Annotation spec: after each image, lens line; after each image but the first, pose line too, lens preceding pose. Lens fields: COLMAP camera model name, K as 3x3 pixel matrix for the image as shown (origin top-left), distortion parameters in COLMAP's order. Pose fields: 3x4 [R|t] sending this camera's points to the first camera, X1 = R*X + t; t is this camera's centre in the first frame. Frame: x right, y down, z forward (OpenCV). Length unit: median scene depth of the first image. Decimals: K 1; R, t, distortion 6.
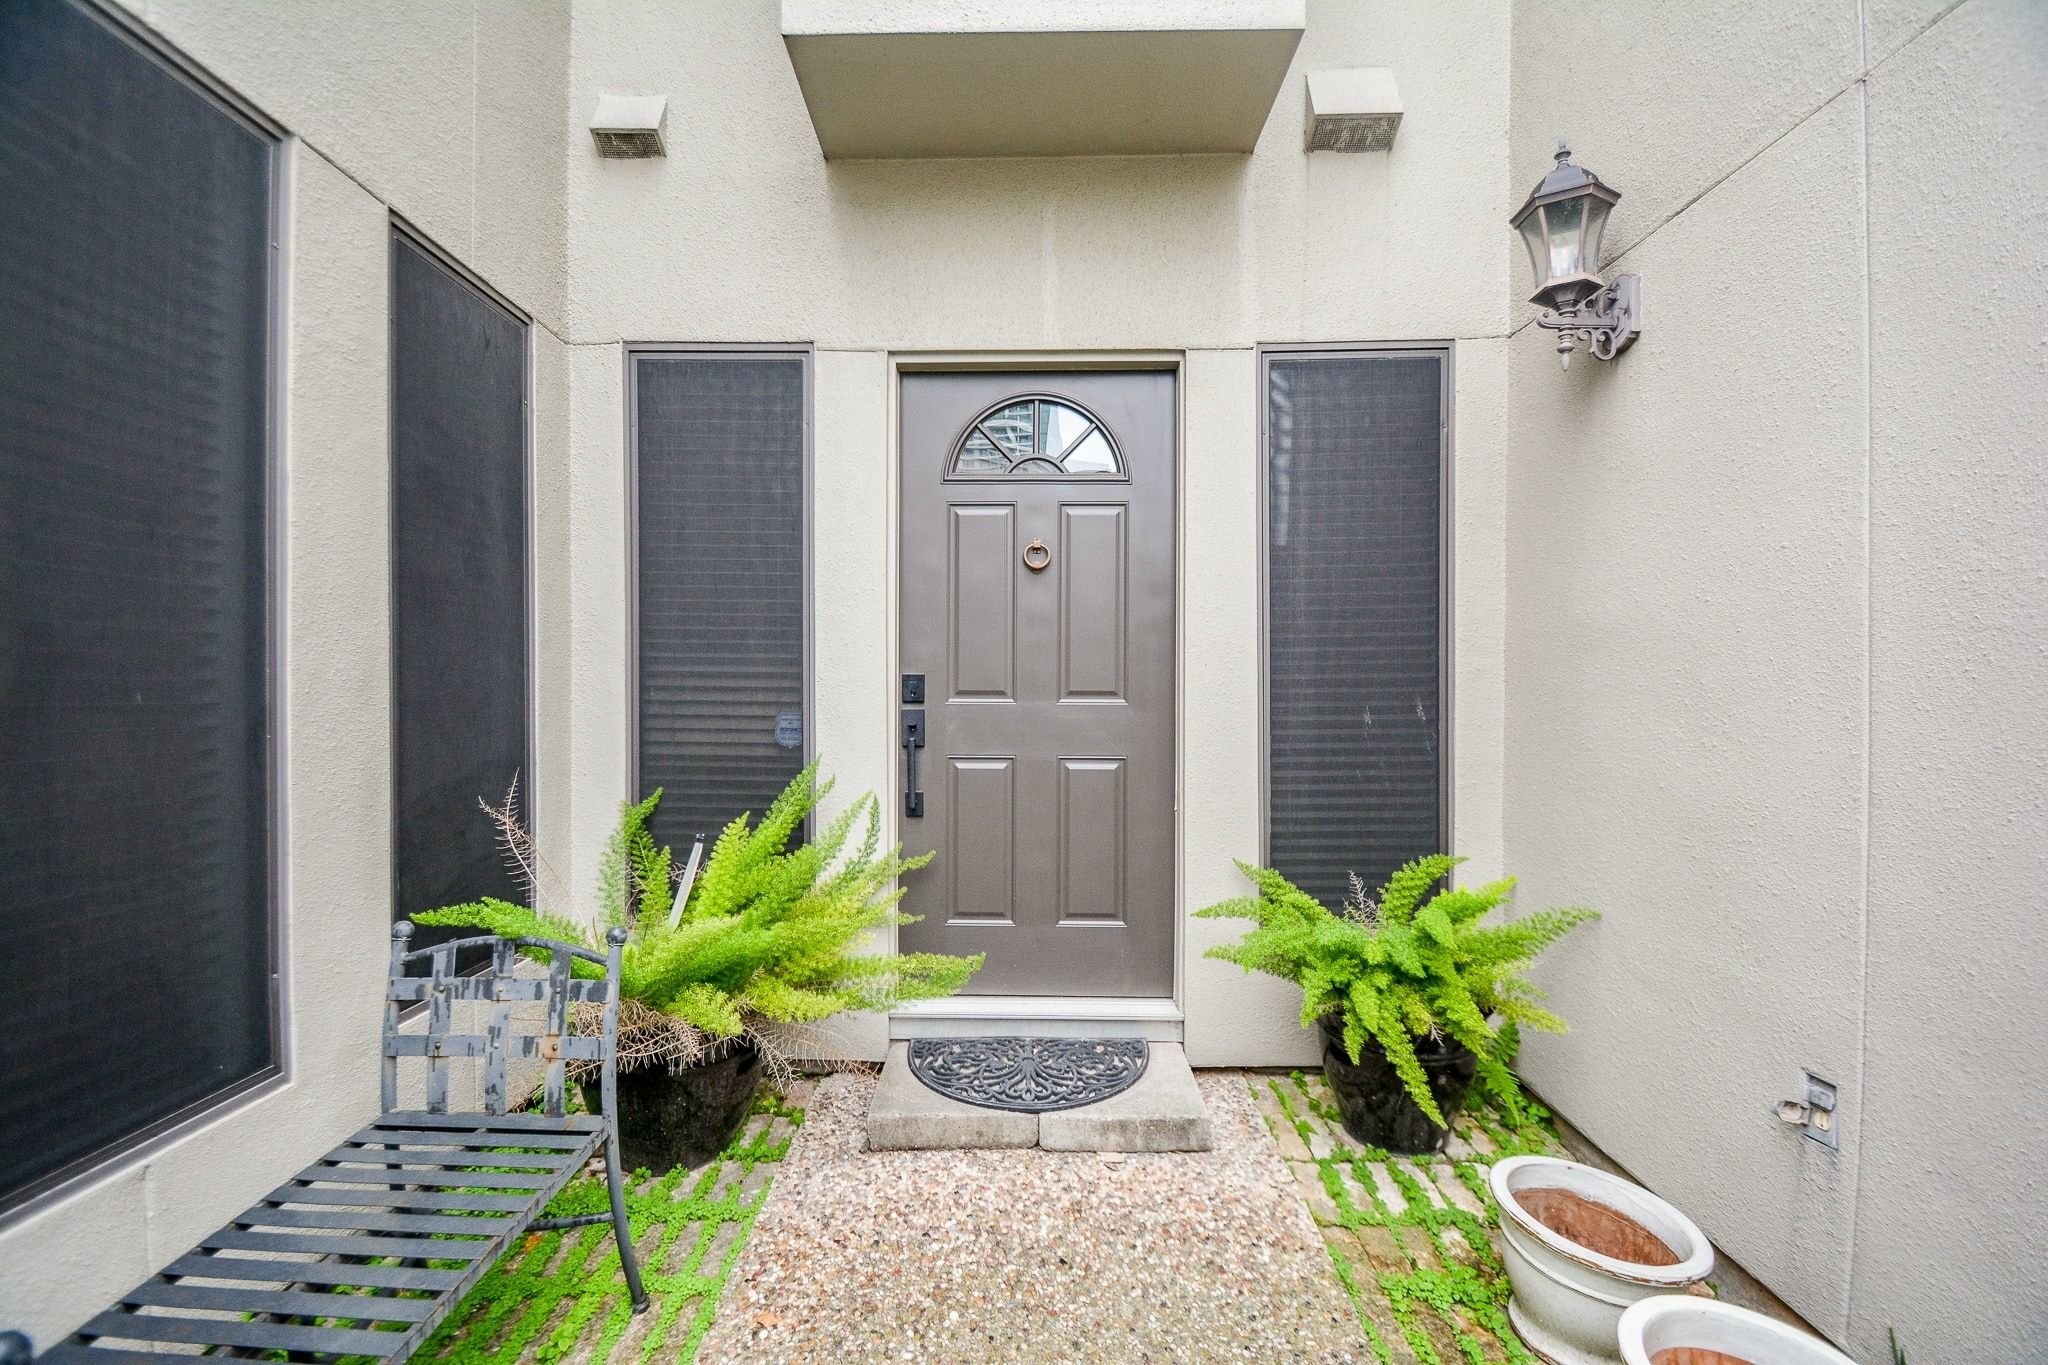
lens RADIAL K [[876.9, 0, 1028.7], [0, 876.9, 682.5], [0, 0, 1]] dist [0.007974, -0.009545]
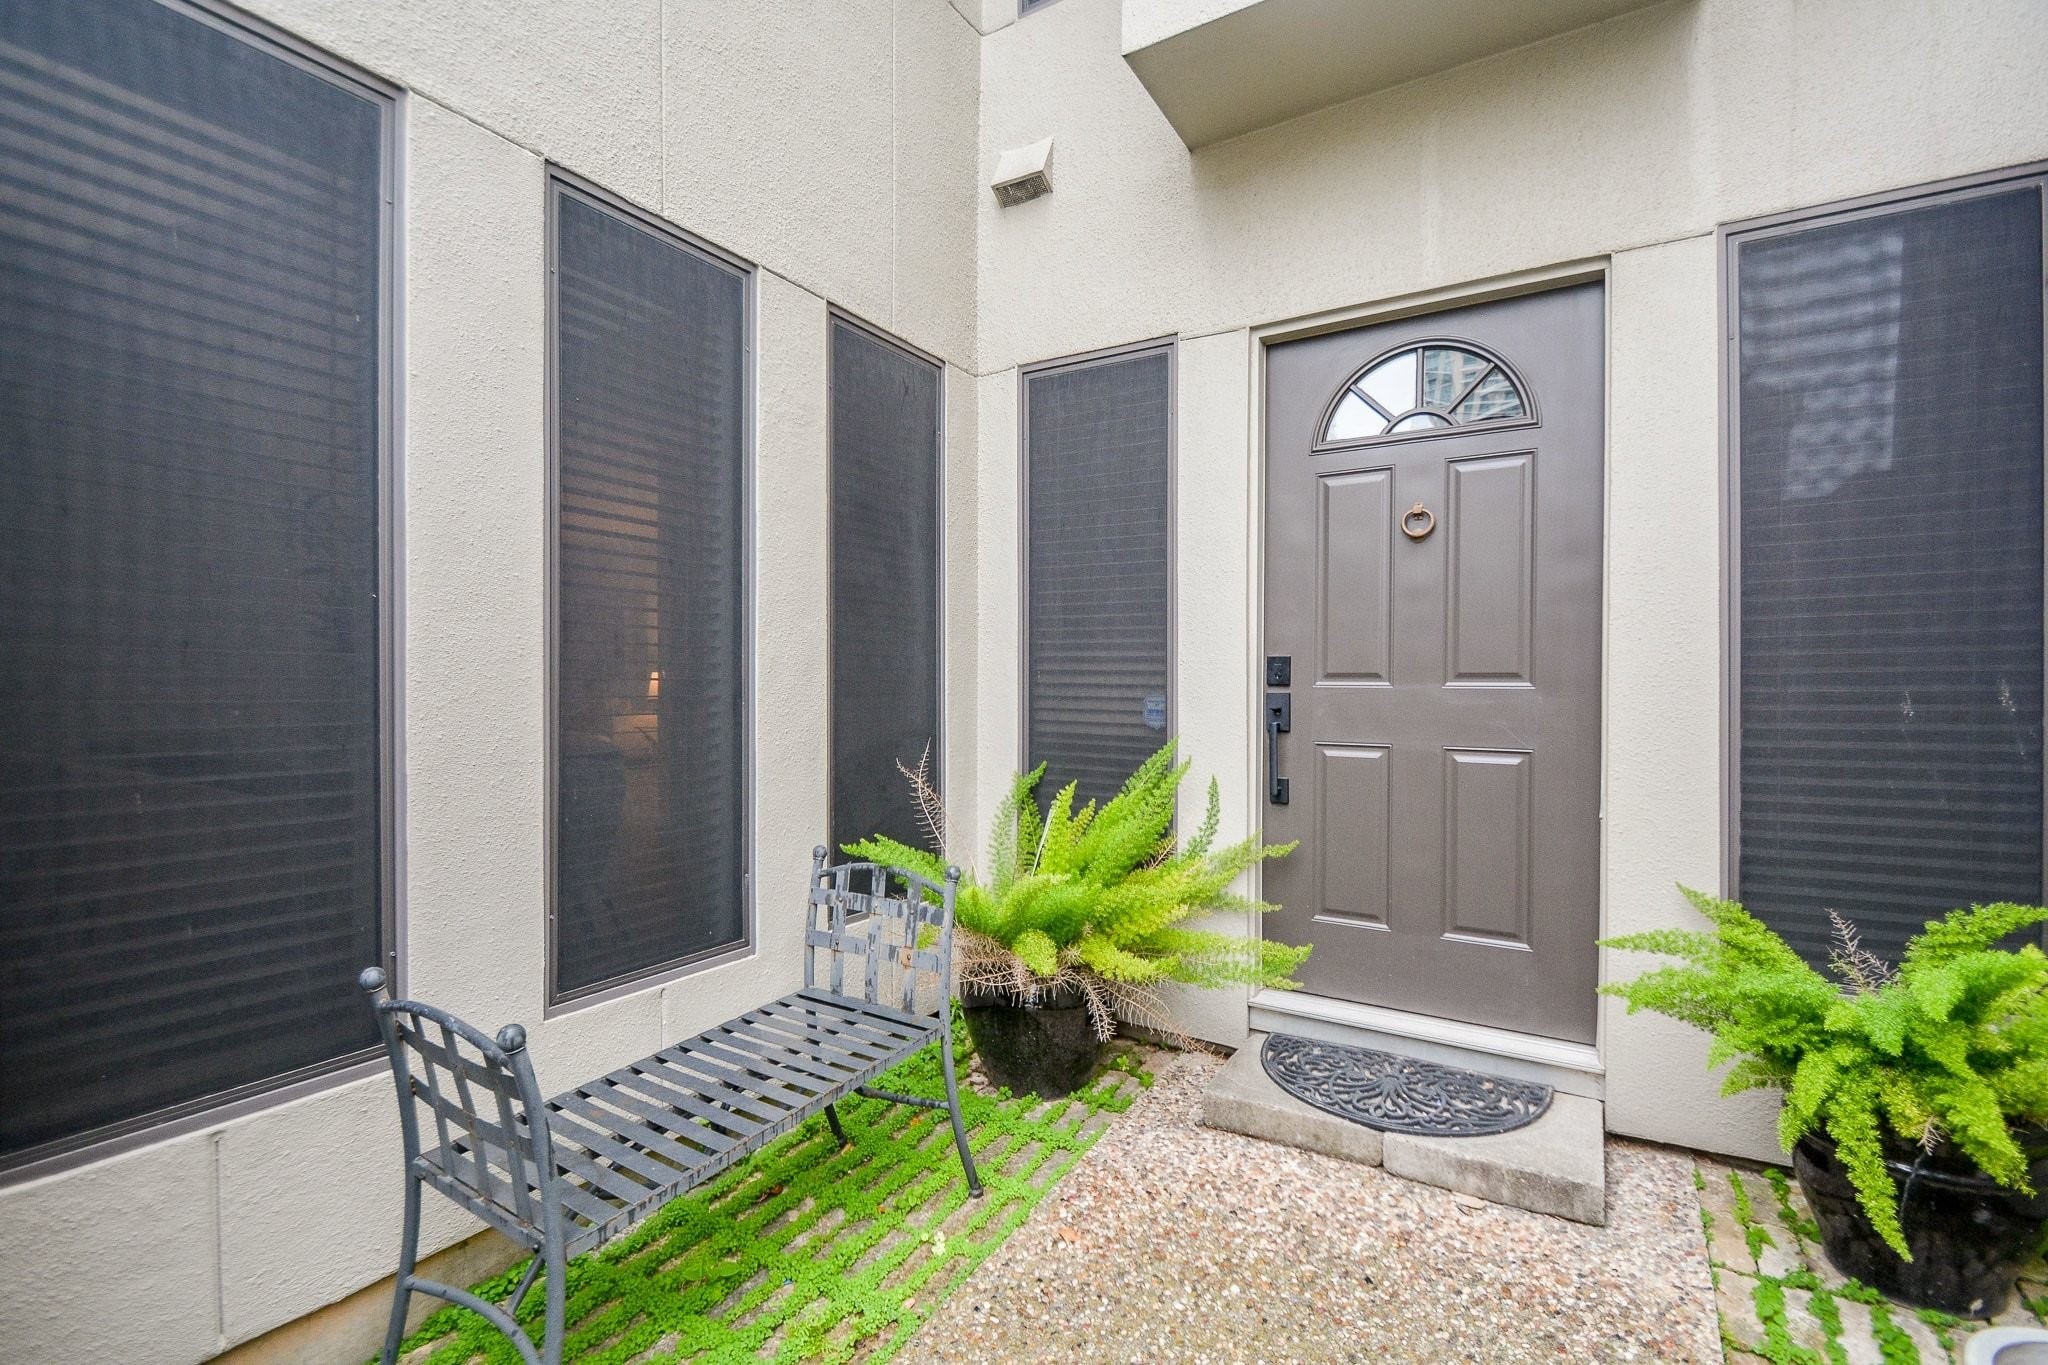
lens RADIAL K [[925.0, 0, 1012.6], [0, 925.0, 672.7], [0, 0, 1]] dist [-0.000461, -0.009597]
pose [[0.855629, -0.005434, -0.517561, 0.171751], [0.003768, 0.999984, -0.004270, 0.013868], [0.517576, 0.001703, 0.855635, -0.024615]]
